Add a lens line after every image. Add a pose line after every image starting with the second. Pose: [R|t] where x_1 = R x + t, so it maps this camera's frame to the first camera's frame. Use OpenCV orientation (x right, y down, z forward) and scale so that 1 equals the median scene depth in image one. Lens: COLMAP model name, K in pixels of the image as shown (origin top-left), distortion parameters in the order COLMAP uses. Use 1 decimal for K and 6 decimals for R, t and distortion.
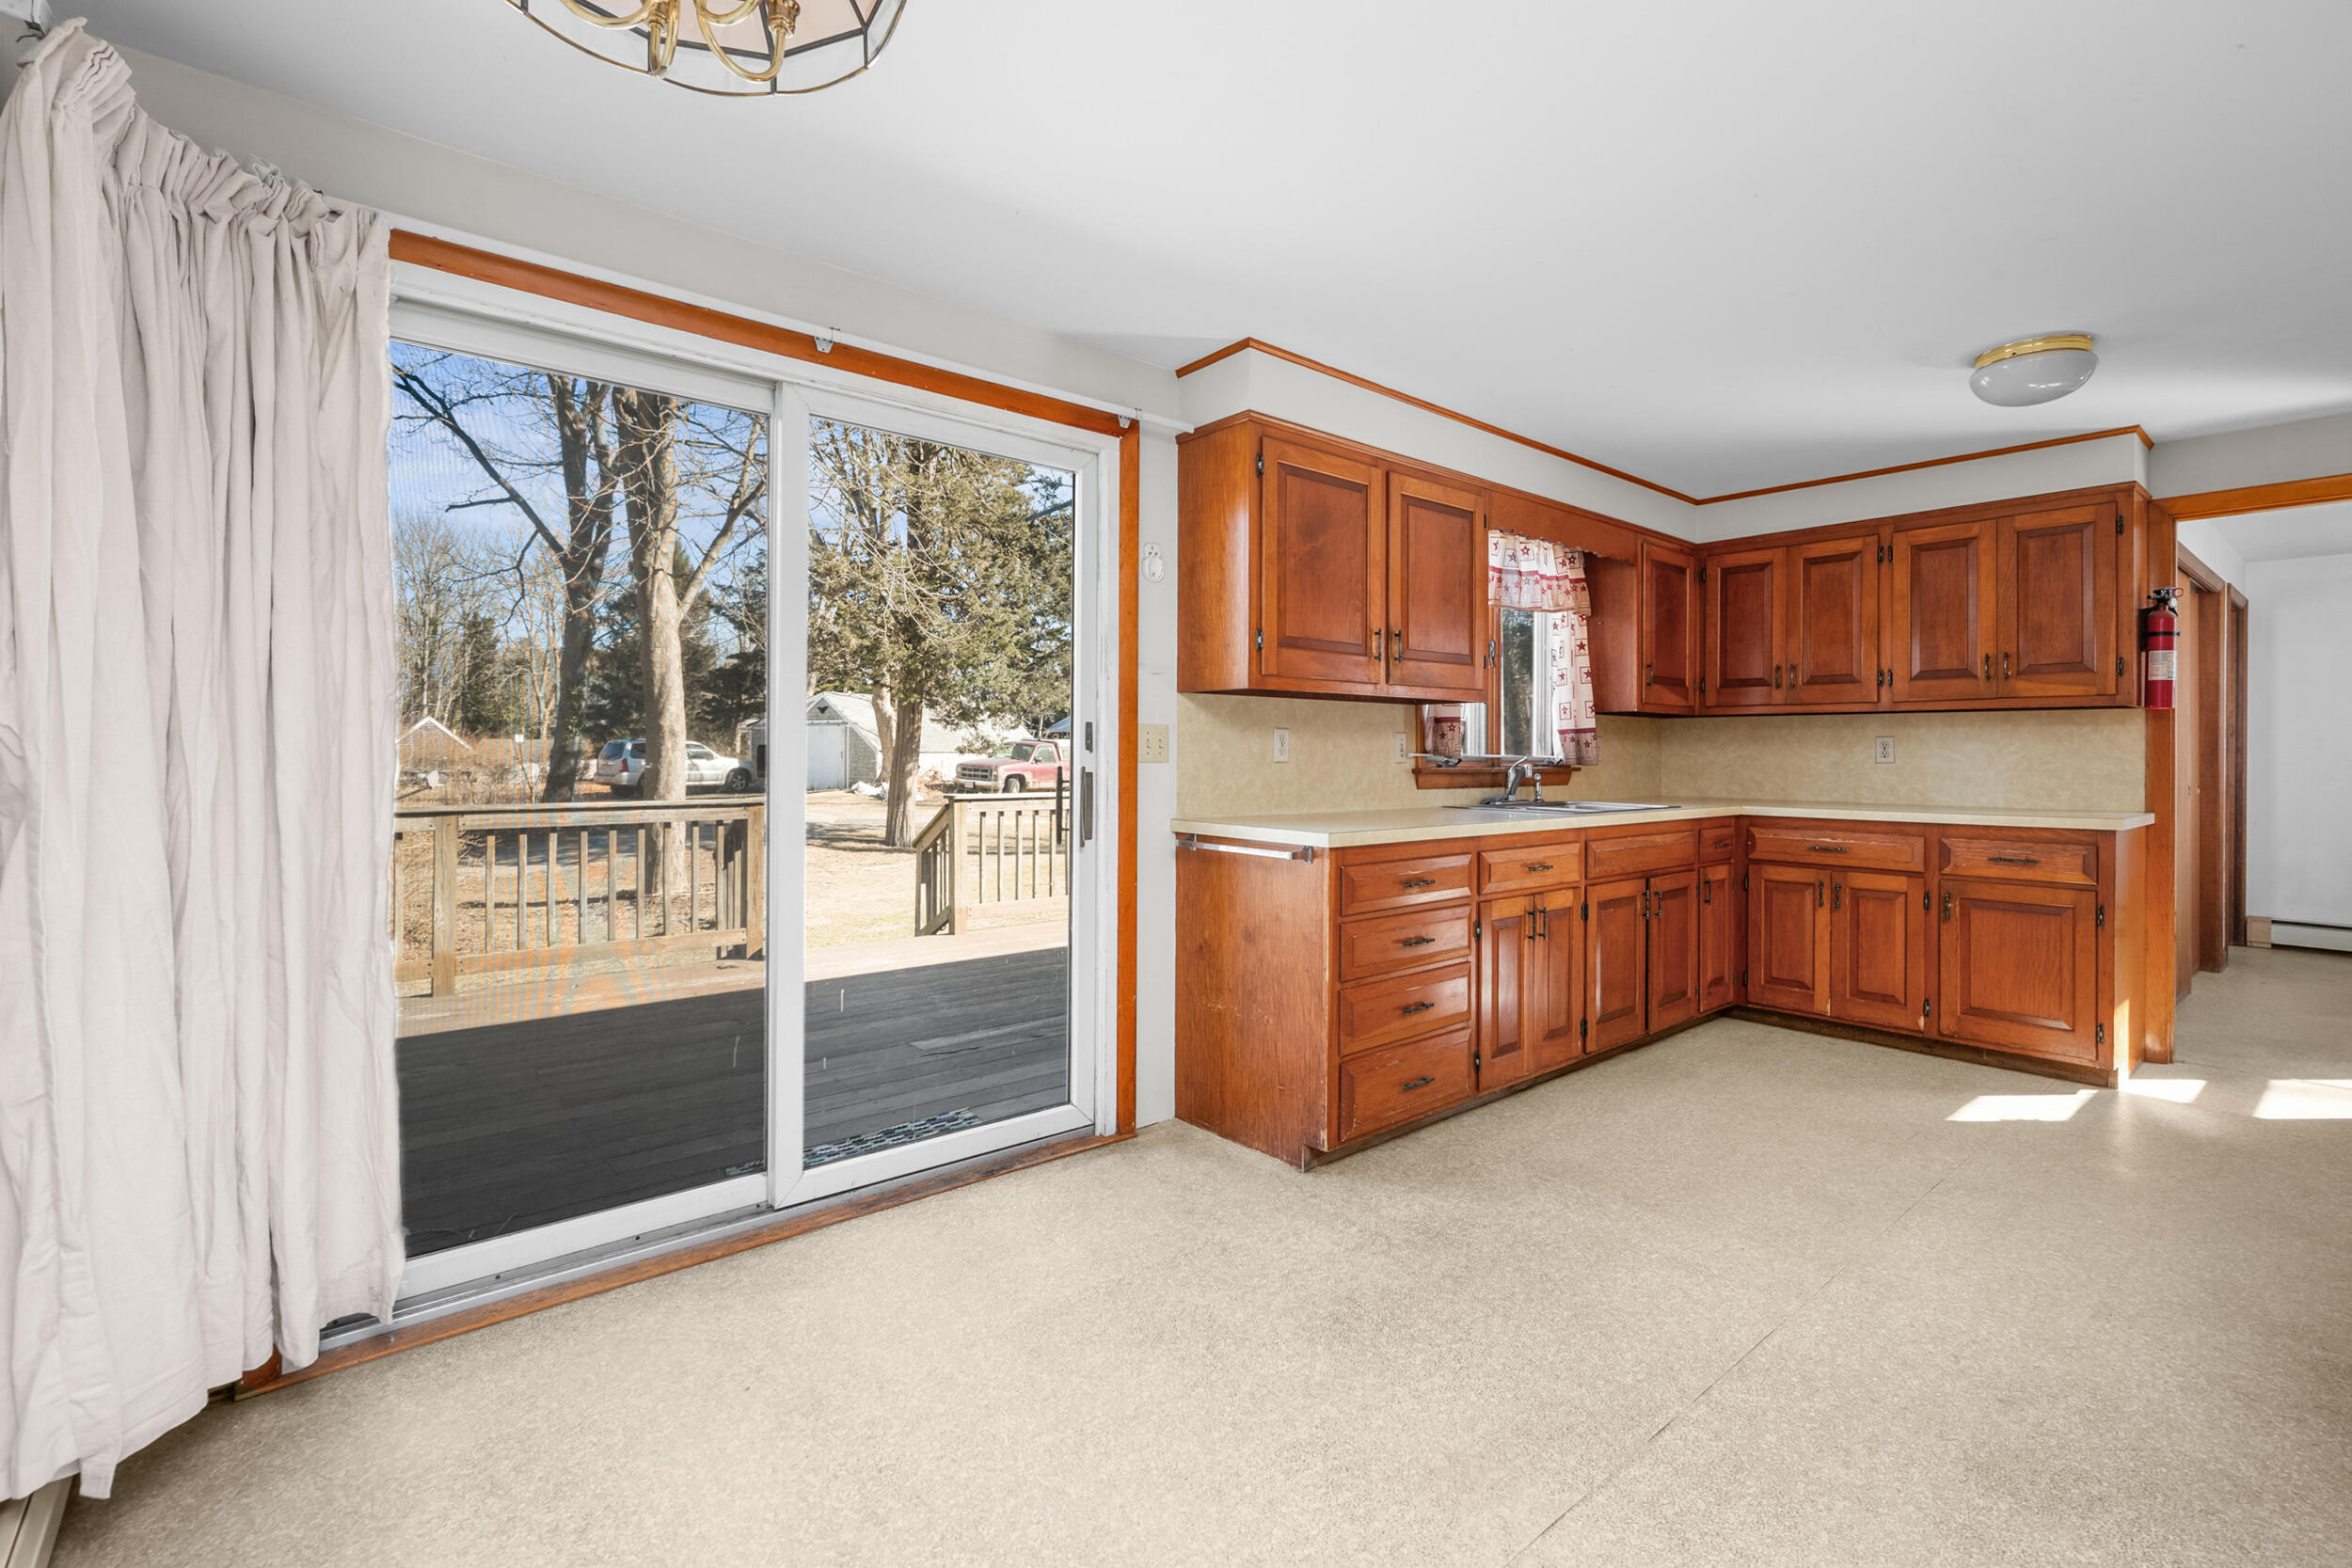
lens RADIAL K [[1060.3, 0, 1189.9], [0, 1060.3, 752.5], [0, 0, 1]] dist [0.000485, 0.000518]
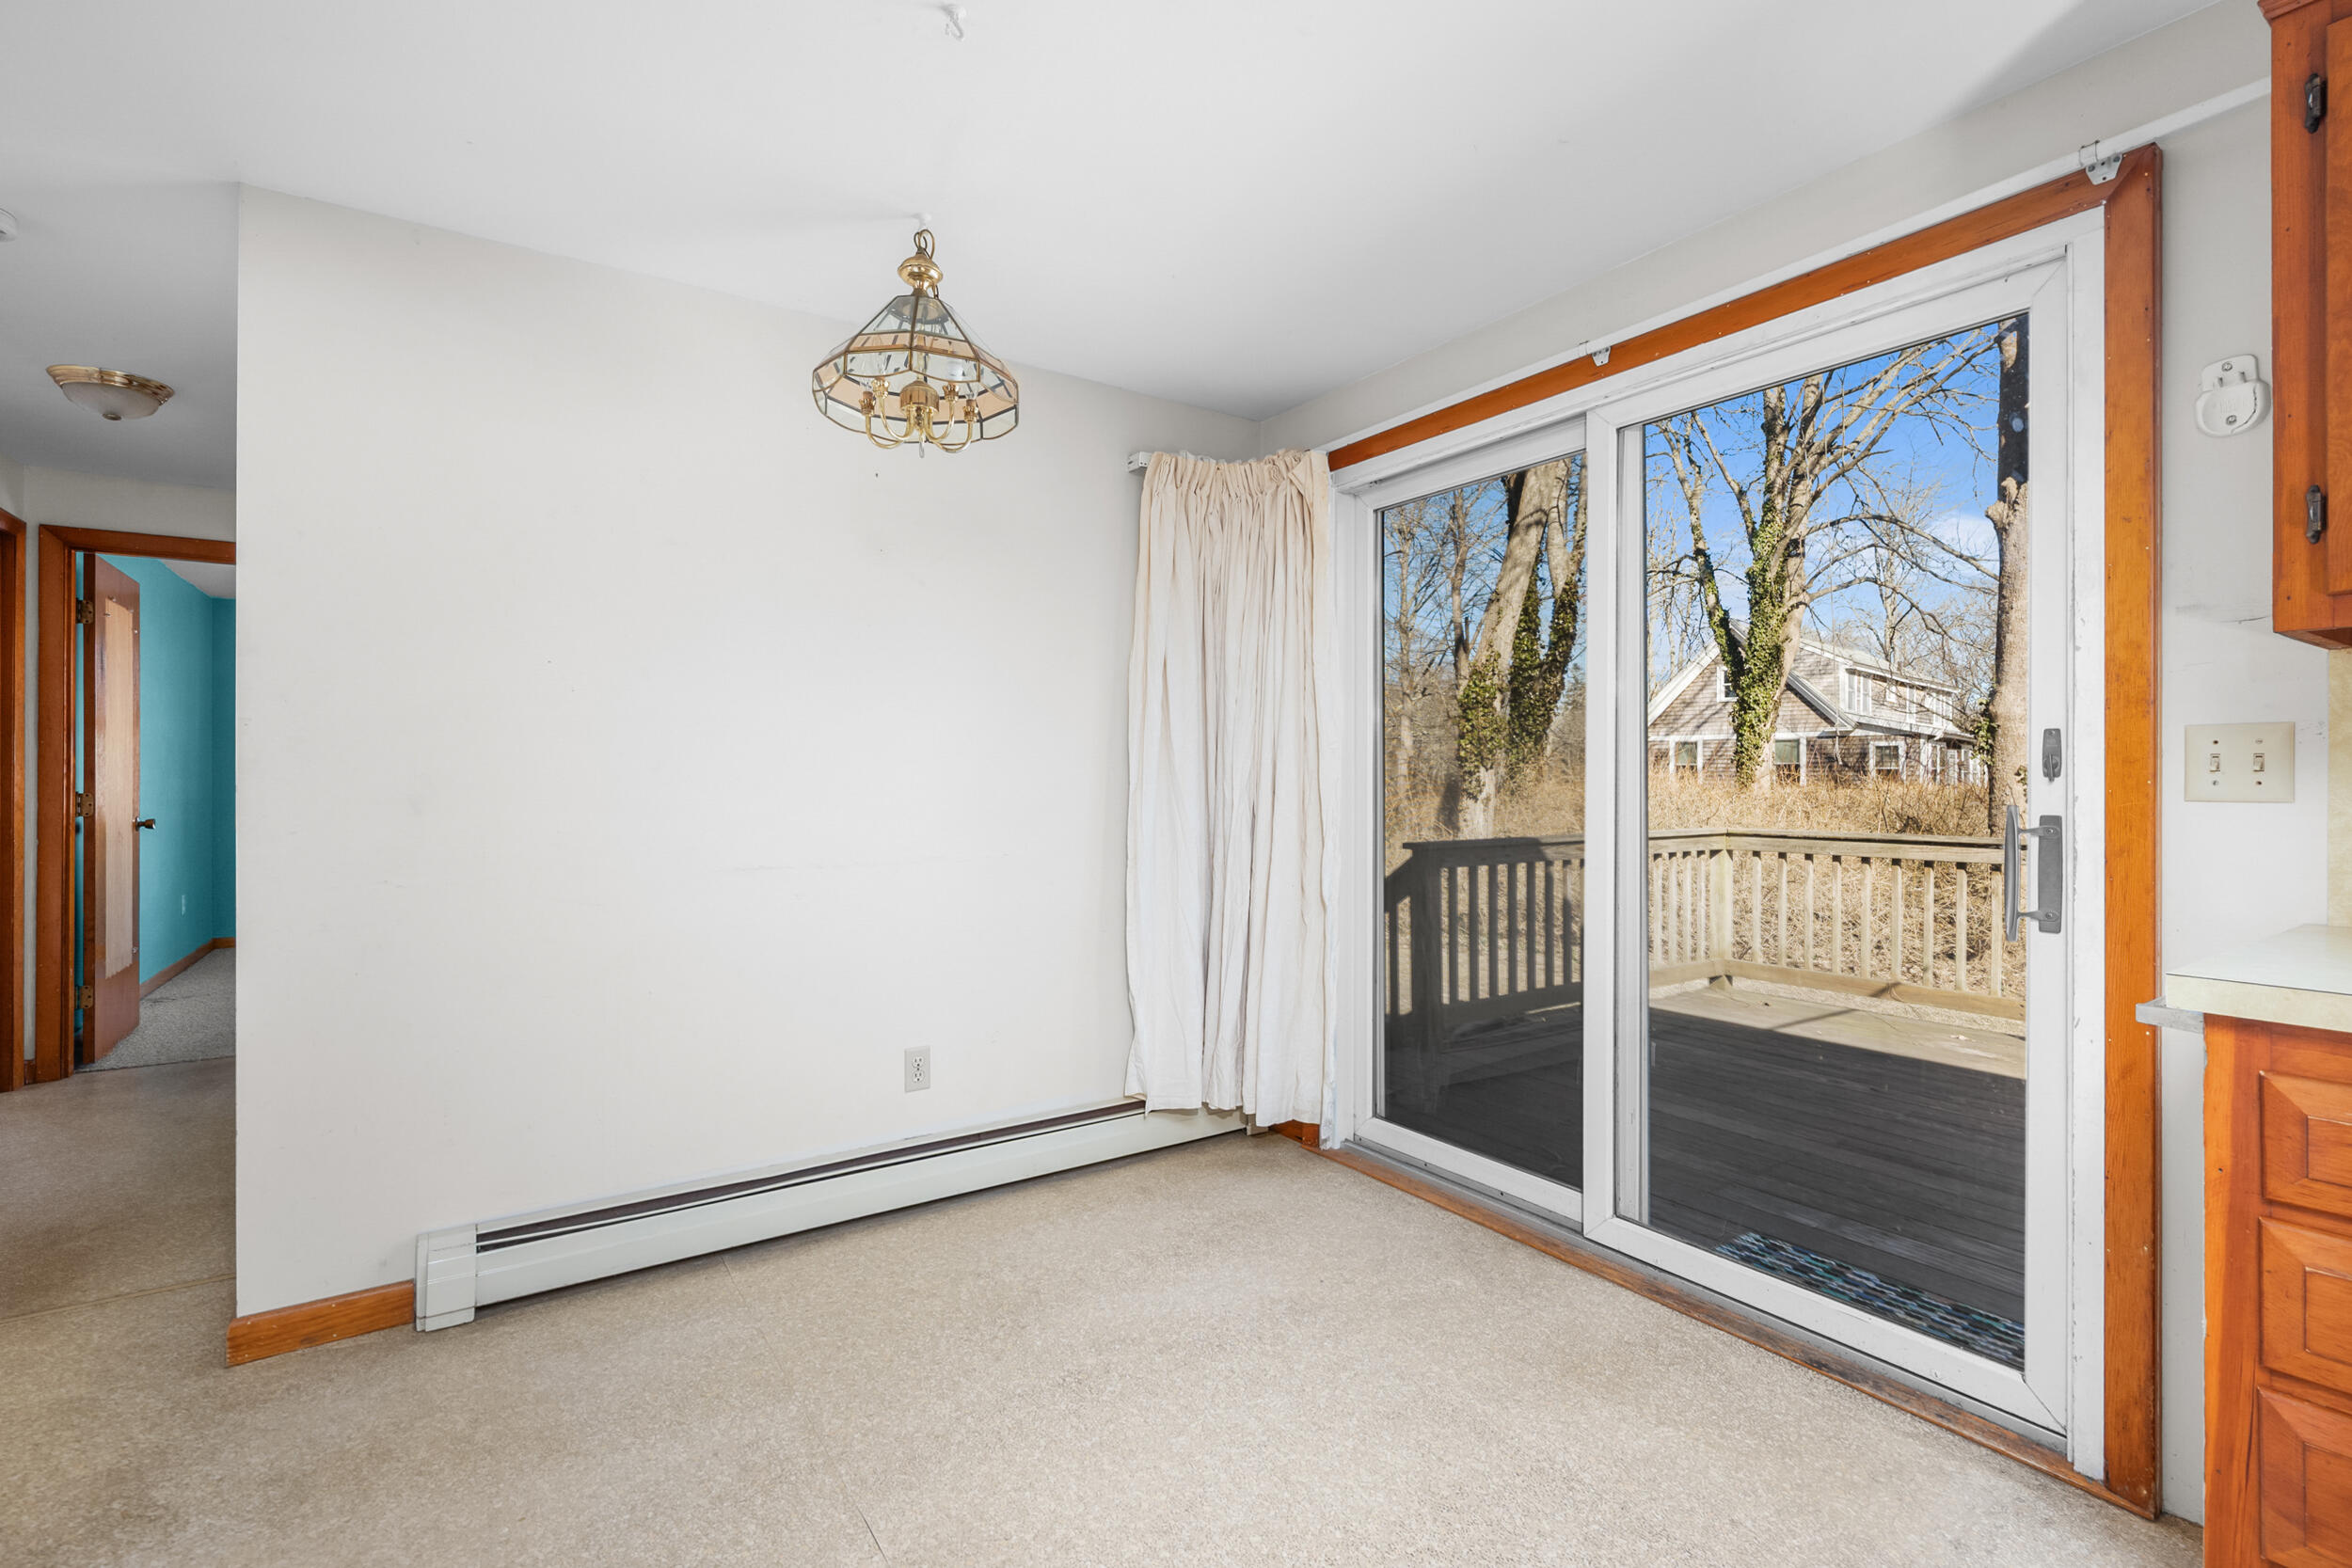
lens RADIAL K [[1050.5, 0, 1165.7], [0, 1050.5, 778.8], [0, 0, 1]] dist [0.000443, 0.000176]
pose [[-0.118667, -0.005776, -0.992917, 0.413247], [-0.003245, 0.999980, -0.005429, 0.002830], [0.992929, 0.002577, -0.118683, 0.463197]]
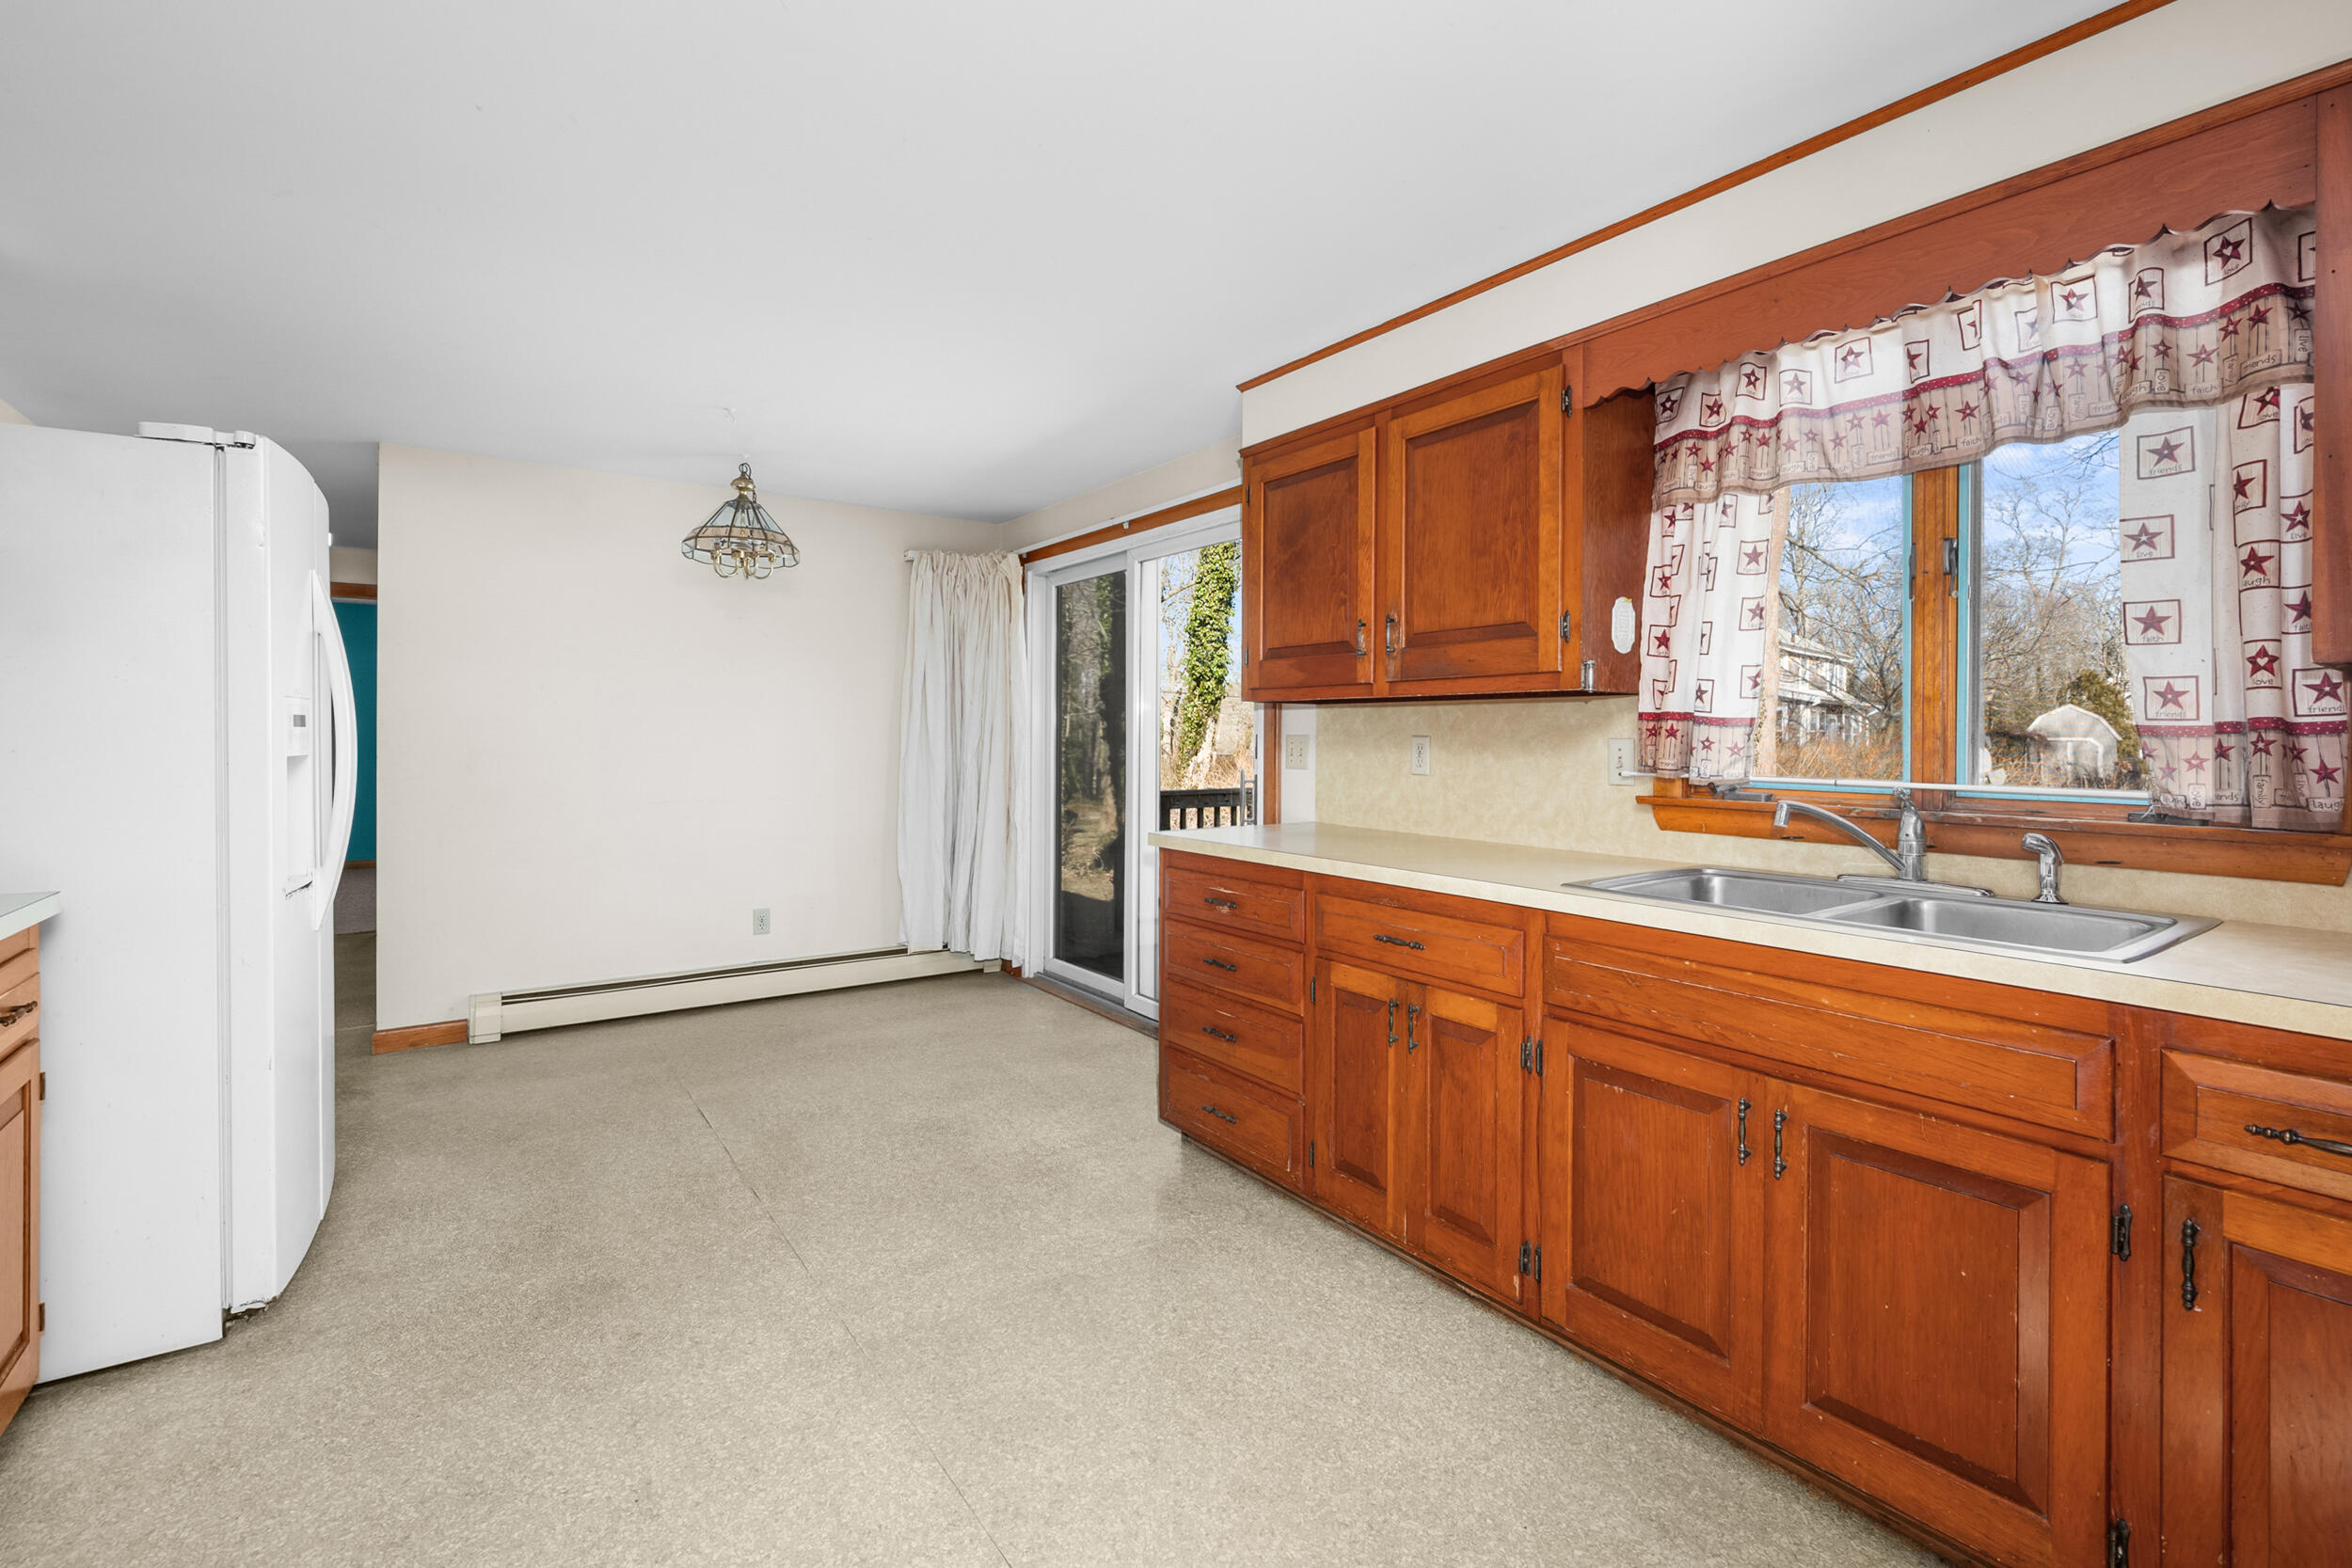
lens RADIAL K [[1030.4, 0, 1184.9], [0, 1030.4, 736.3], [0, 0, 1]] dist [-0.000793, -0.000091]
pose [[-0.085617, -0.005604, -0.996312, 0.869538], [-0.007846, 0.999957, -0.004950, -0.015382], [0.996297, 0.007393, -0.085657, 0.800380]]
